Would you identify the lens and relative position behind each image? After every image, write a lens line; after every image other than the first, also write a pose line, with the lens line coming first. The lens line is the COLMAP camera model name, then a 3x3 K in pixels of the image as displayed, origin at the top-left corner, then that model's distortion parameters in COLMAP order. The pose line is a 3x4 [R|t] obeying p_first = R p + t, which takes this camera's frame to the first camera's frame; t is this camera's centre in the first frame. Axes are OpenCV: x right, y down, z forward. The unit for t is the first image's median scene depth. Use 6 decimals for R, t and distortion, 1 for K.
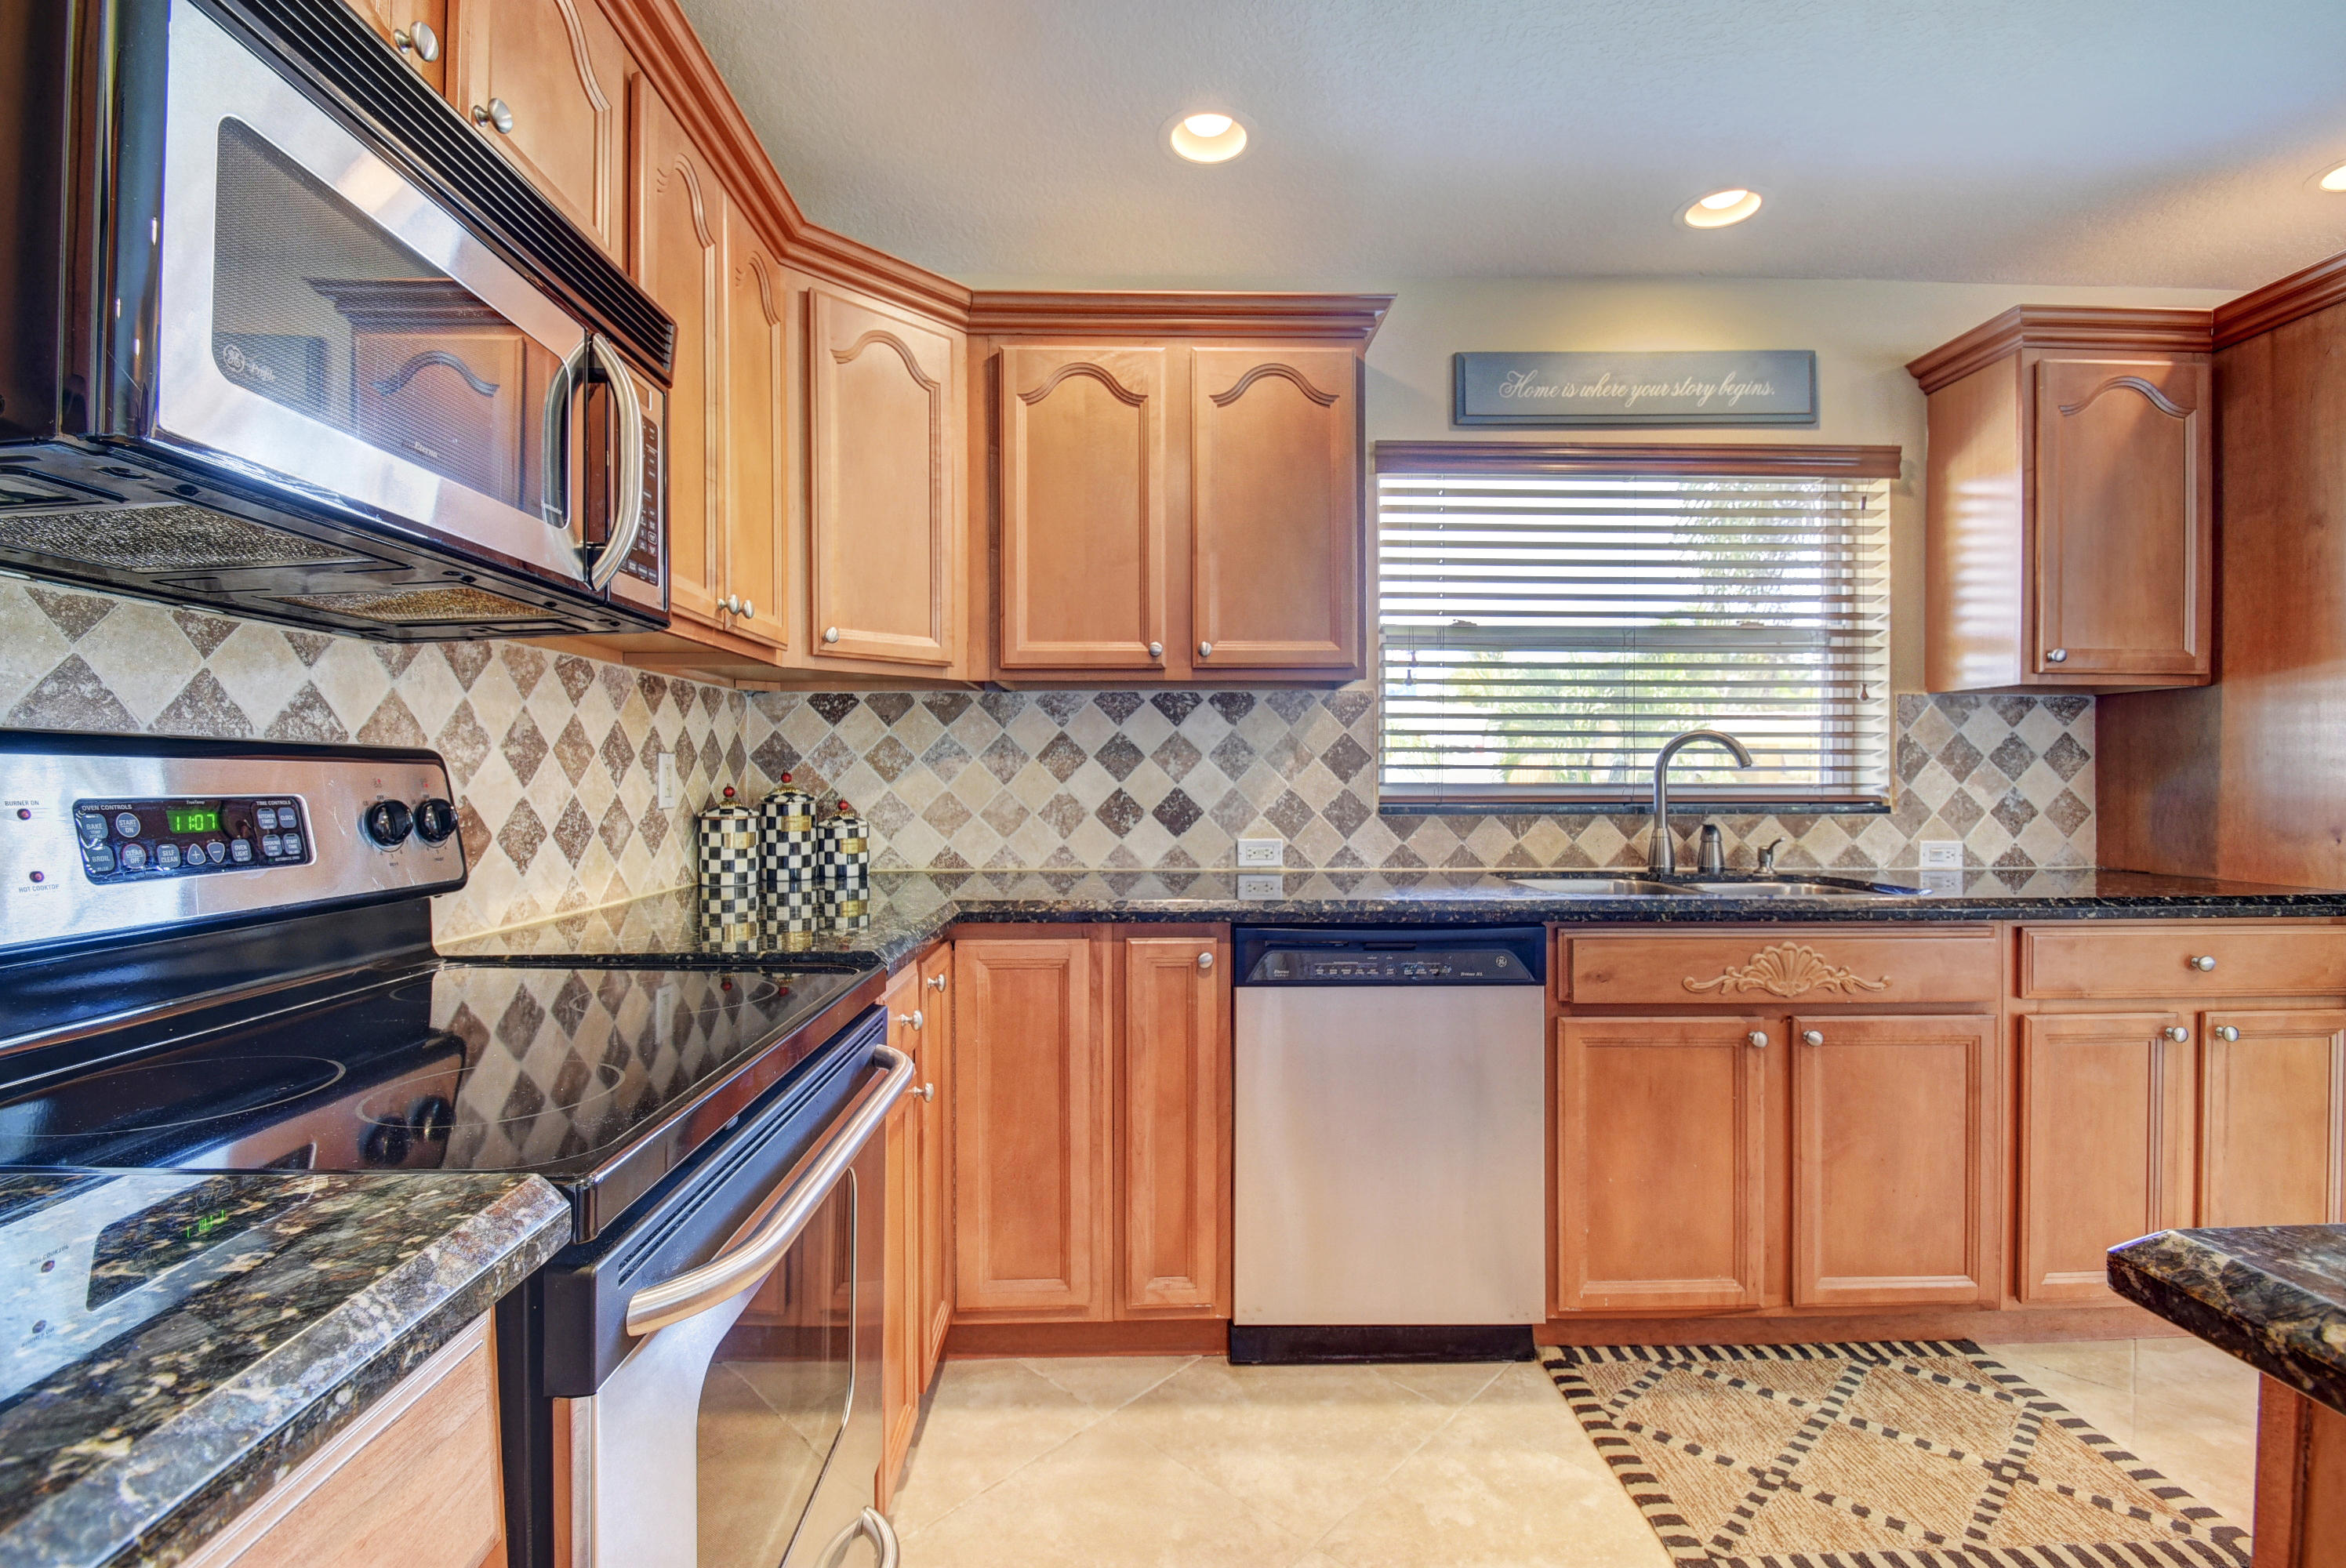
lens RADIAL K [[1032.4, 0, 1172.1], [0, 1032.4, 780.5], [0, 0, 1]] dist [0.007302, -0.012525]
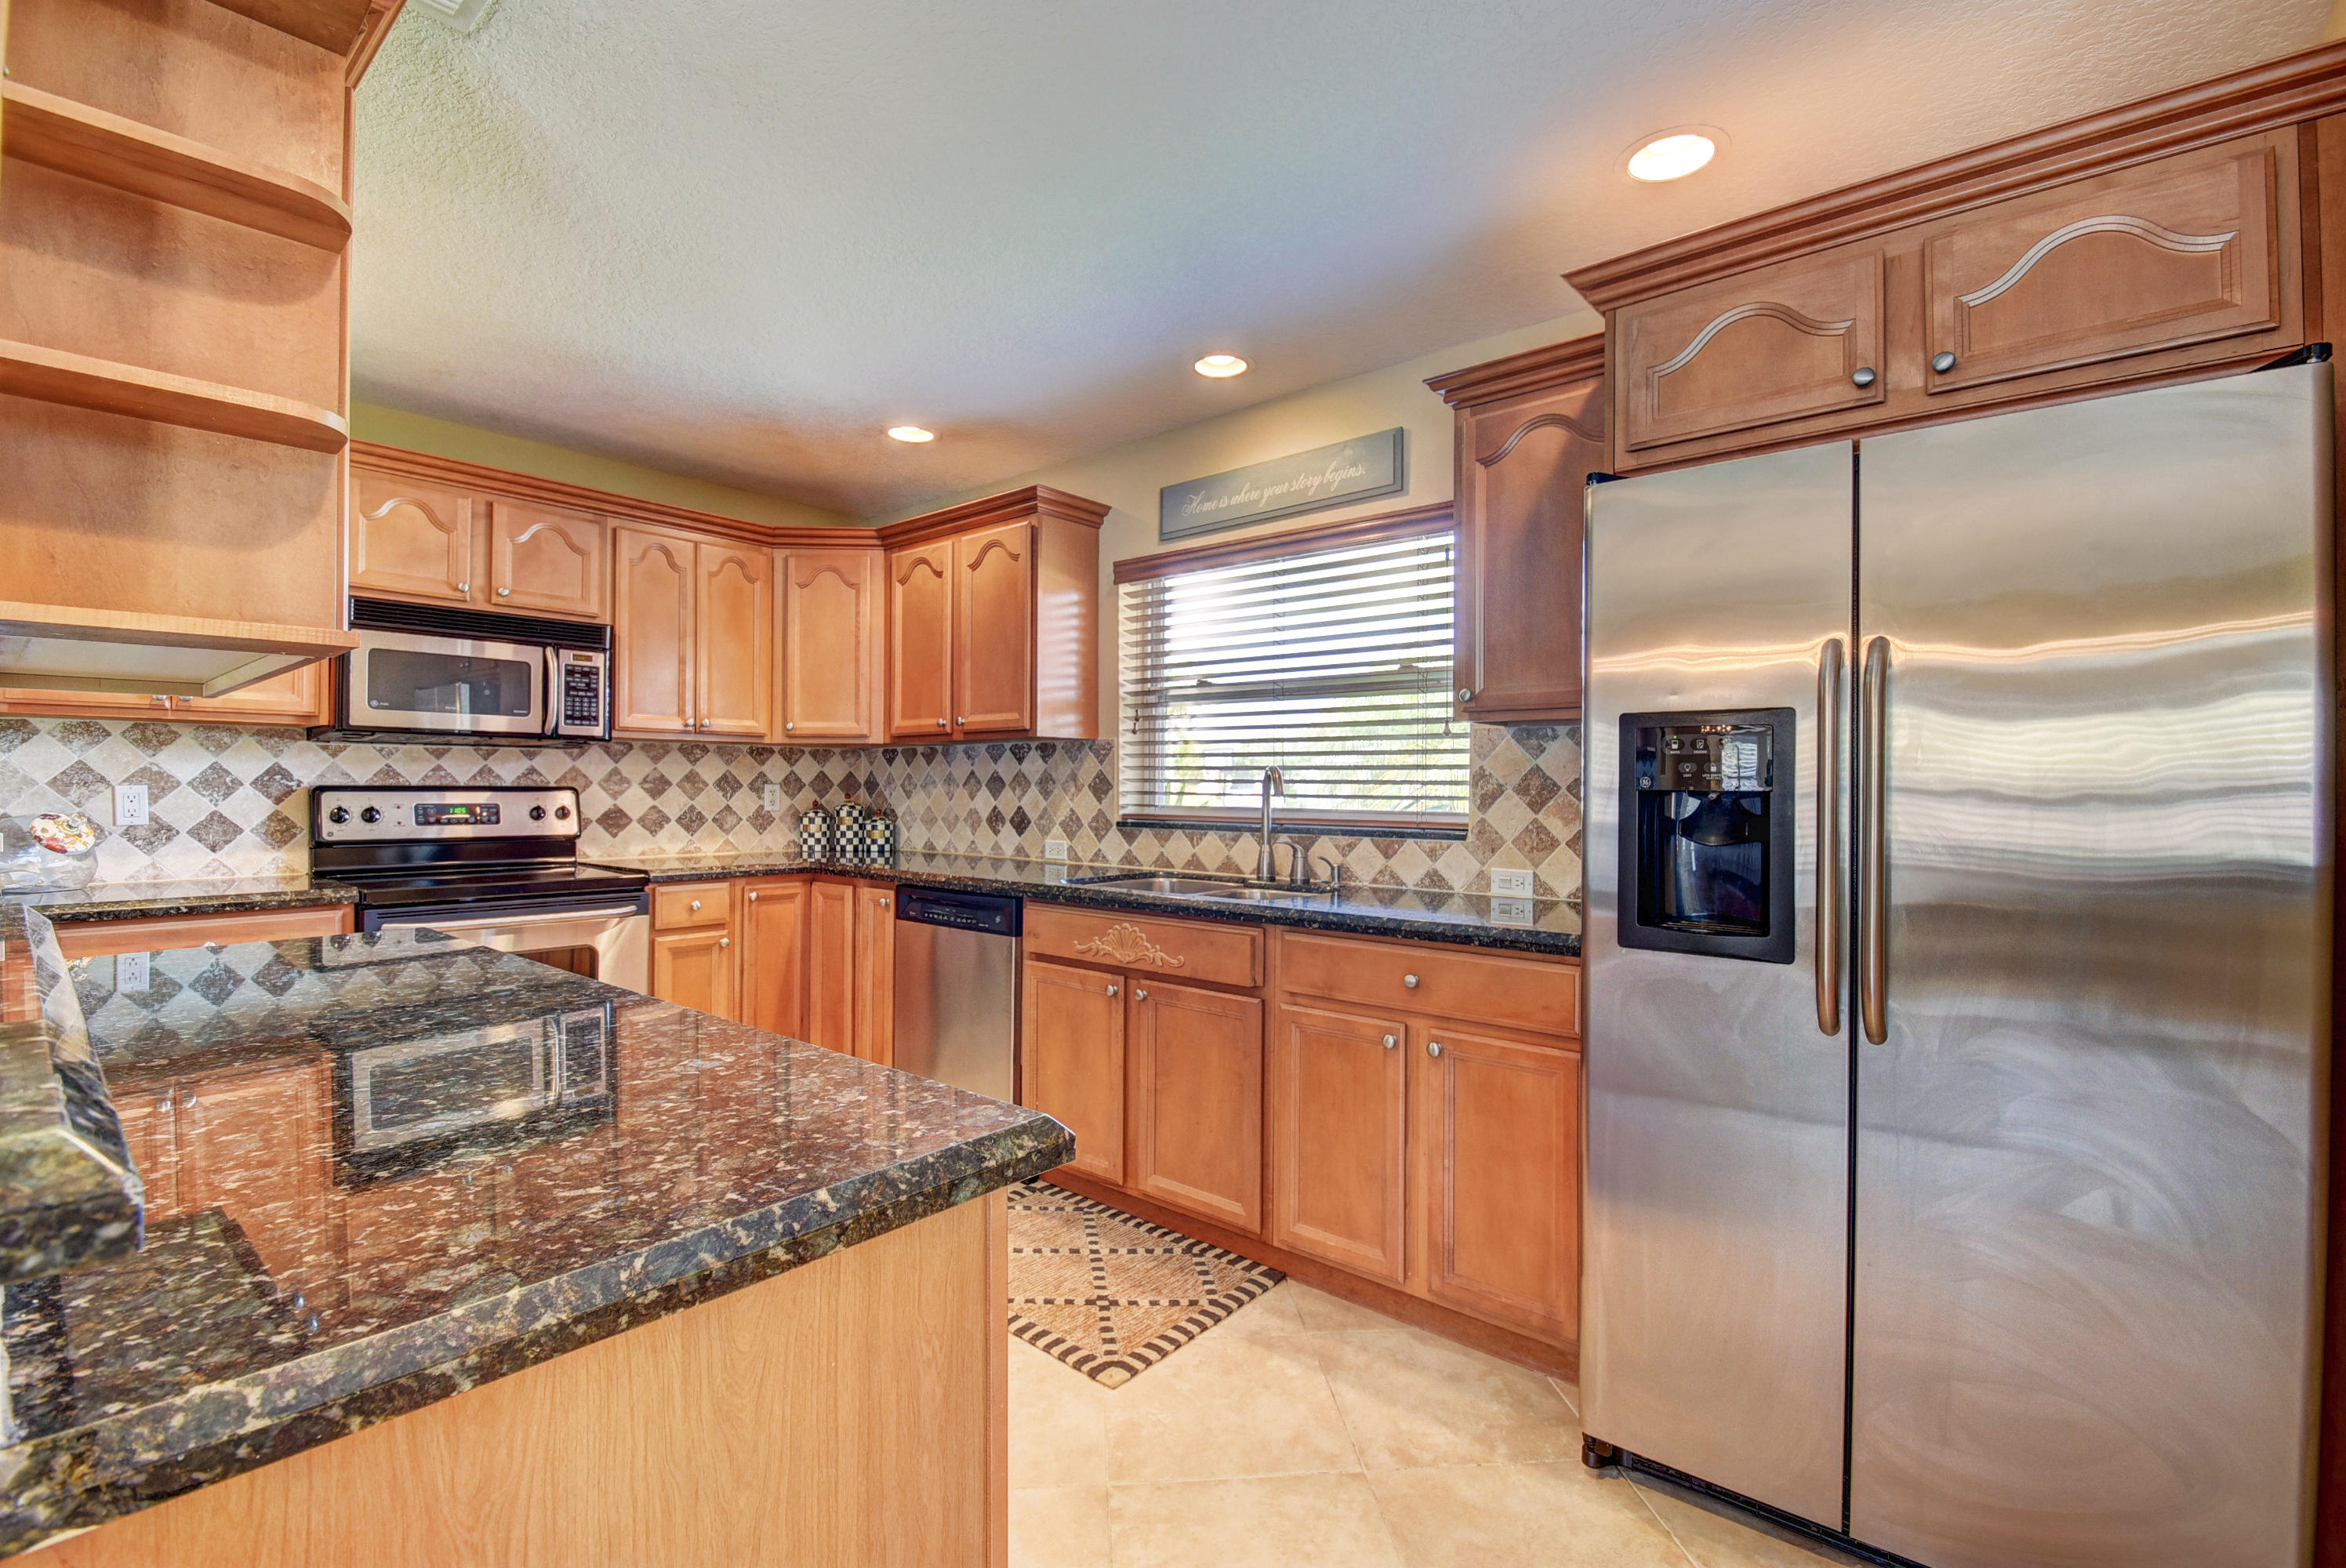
lens RADIAL K [[1032.4, 0, 1169.2], [0, 1032.4, 781.1], [0, 0, 1]] dist [0.007302, -0.012525]
pose [[0.744674, 0.001535, -0.667427, 1.205536], [-0.007495, 0.999954, -0.006063, -0.021231], [0.667387, 0.009517, 0.744650, -0.001485]]
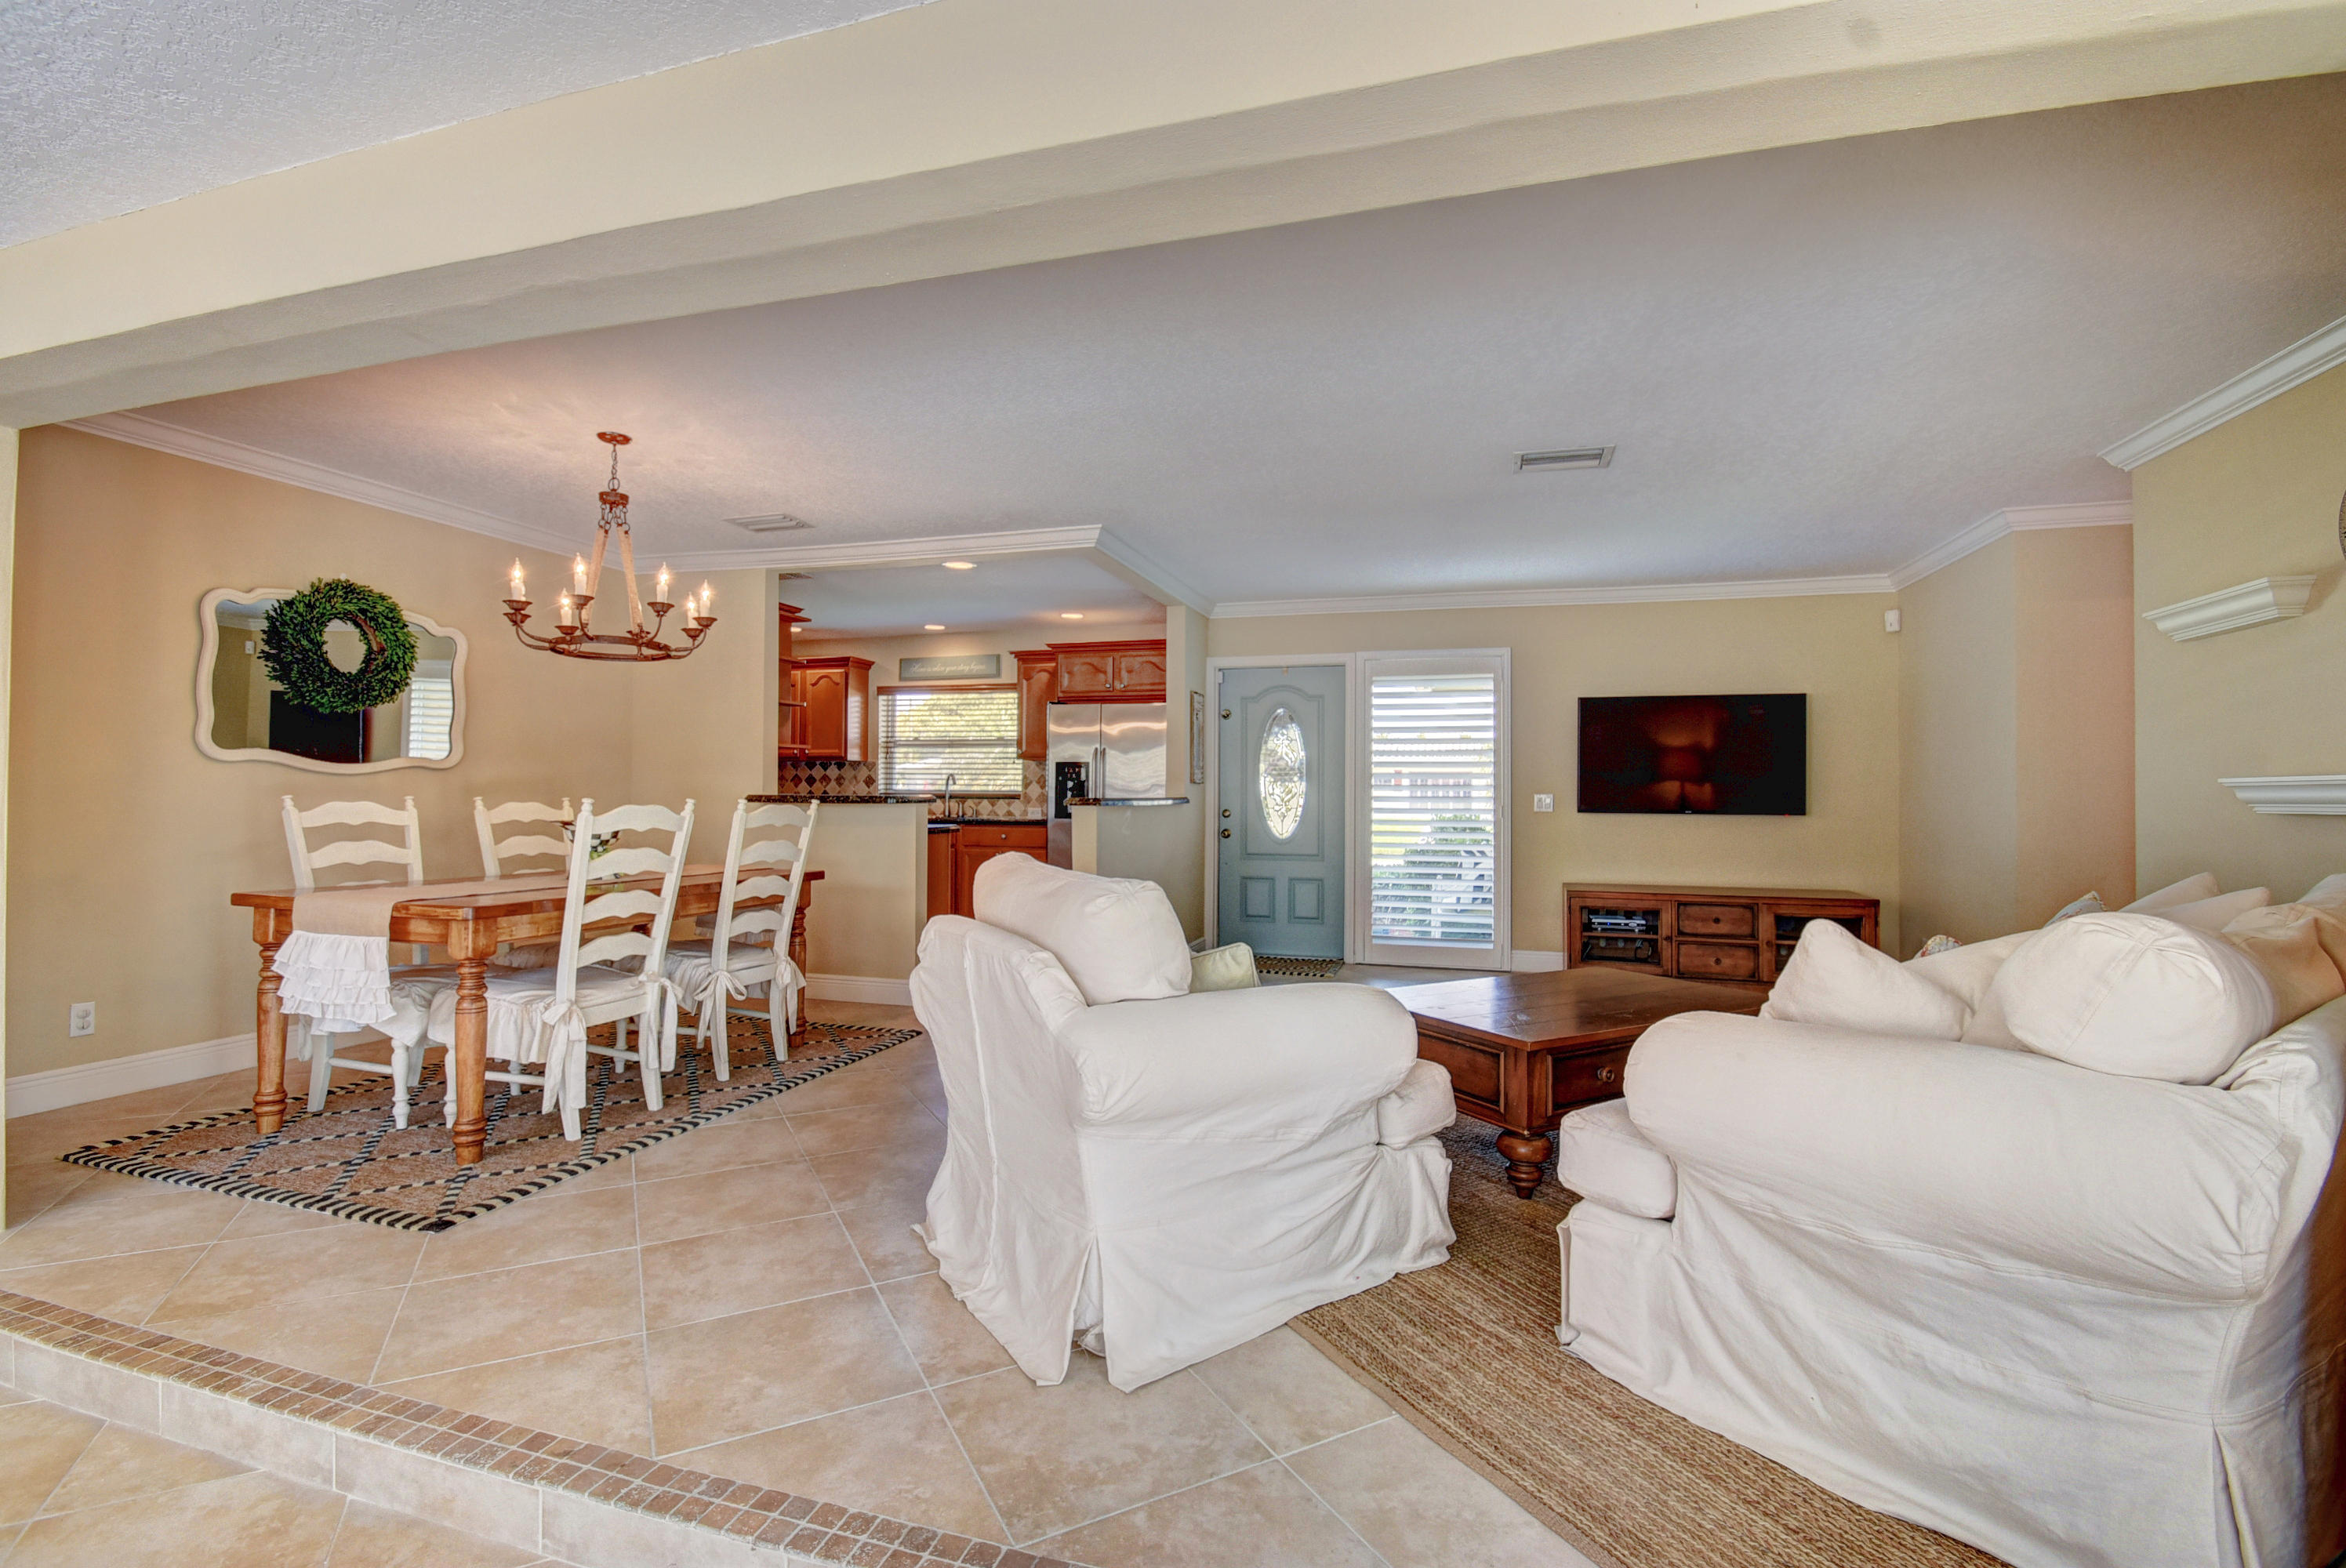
lens RADIAL K [[1032.4, 0, 1167.1], [0, 1032.4, 781.9], [0, 0, 1]] dist [0.007302, -0.012525]
pose [[0.948940, 0.003998, -0.315431, 2.159804], [-0.009944, 0.999802, -0.017246, 0.029396], [0.315300, 0.019502, 0.948792, -1.888261]]
